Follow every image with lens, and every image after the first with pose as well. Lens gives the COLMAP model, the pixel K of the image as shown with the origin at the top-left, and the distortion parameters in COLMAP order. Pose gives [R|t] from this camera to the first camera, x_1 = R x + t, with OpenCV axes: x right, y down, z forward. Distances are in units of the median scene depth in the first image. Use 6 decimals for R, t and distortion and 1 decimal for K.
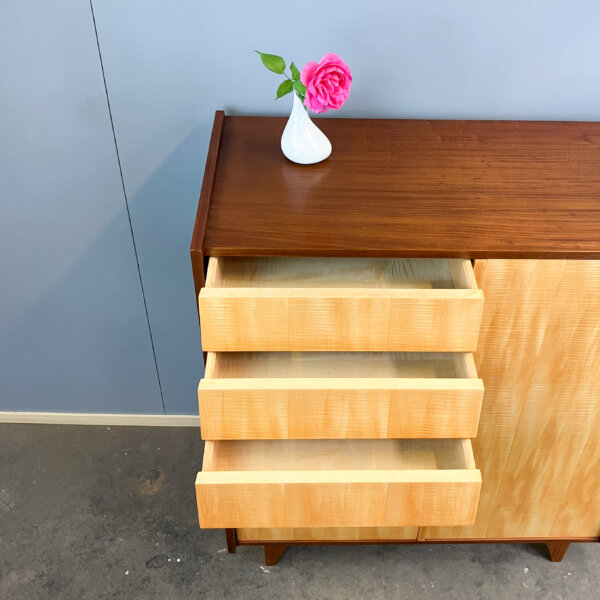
lens RADIAL K [[728.5, 0, 335.6], [0, 728.5, 269.7], [0, 0, 1]] dist [0.004617, 0.029692]
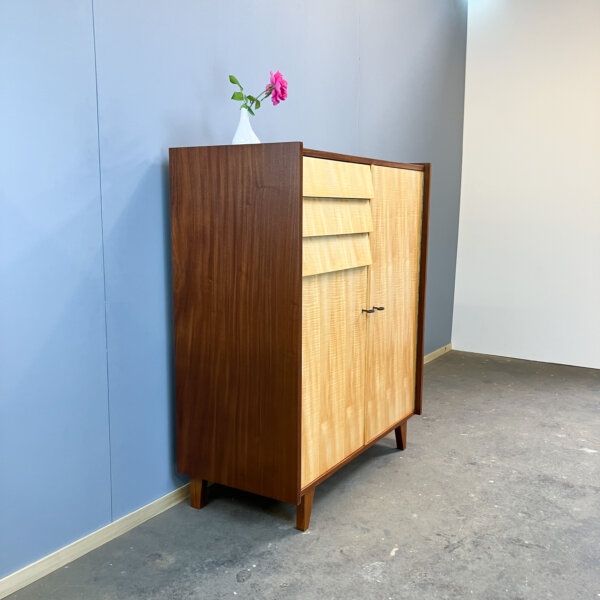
lens RADIAL K [[658.8, 0, 299.0], [0, 658.8, 308.0], [0, 0, 1]] dist [0.016508, -0.012574]
pose [[0.543074, -0.160253, 0.824251, -0.945905], [0.567901, 0.793161, -0.219965, 0.377198], [-0.618514, 0.587550, 0.521753, 0.293871]]
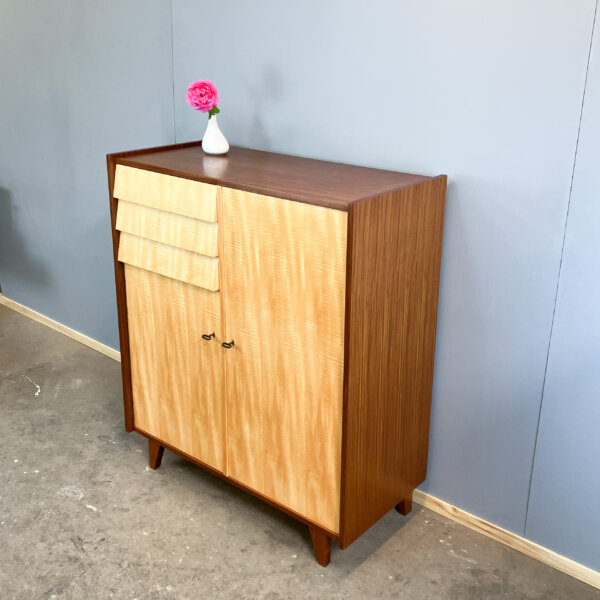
lens RADIAL K [[756.1, 0, 298.8], [0, 756.1, 257.9], [0, 0, 1]] dist [0.013861, 0.002703]
pose [[0.748485, 0.176380, -0.639265, 1.004973], [-0.429425, 0.863486, -0.264548, 0.346902], [0.505336, 0.472527, 0.722049, -0.058183]]
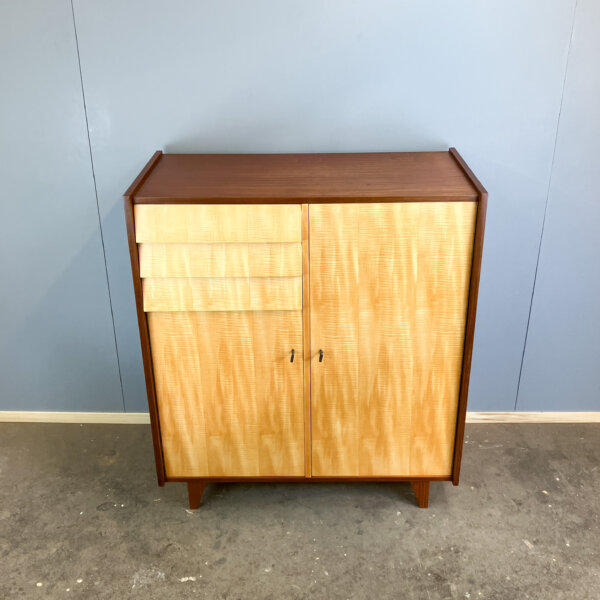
lens RADIAL K [[676.4, 0, 299.9], [0, 676.4, 243.8], [0, 0, 1]] dist [-0.003132, 0.048108]
pose [[0.998245, -0.027875, -0.052257, 0.179913], [0.009999, 0.948974, -0.315197, 0.365814], [0.058377, 0.314121, 0.947586, -0.259880]]
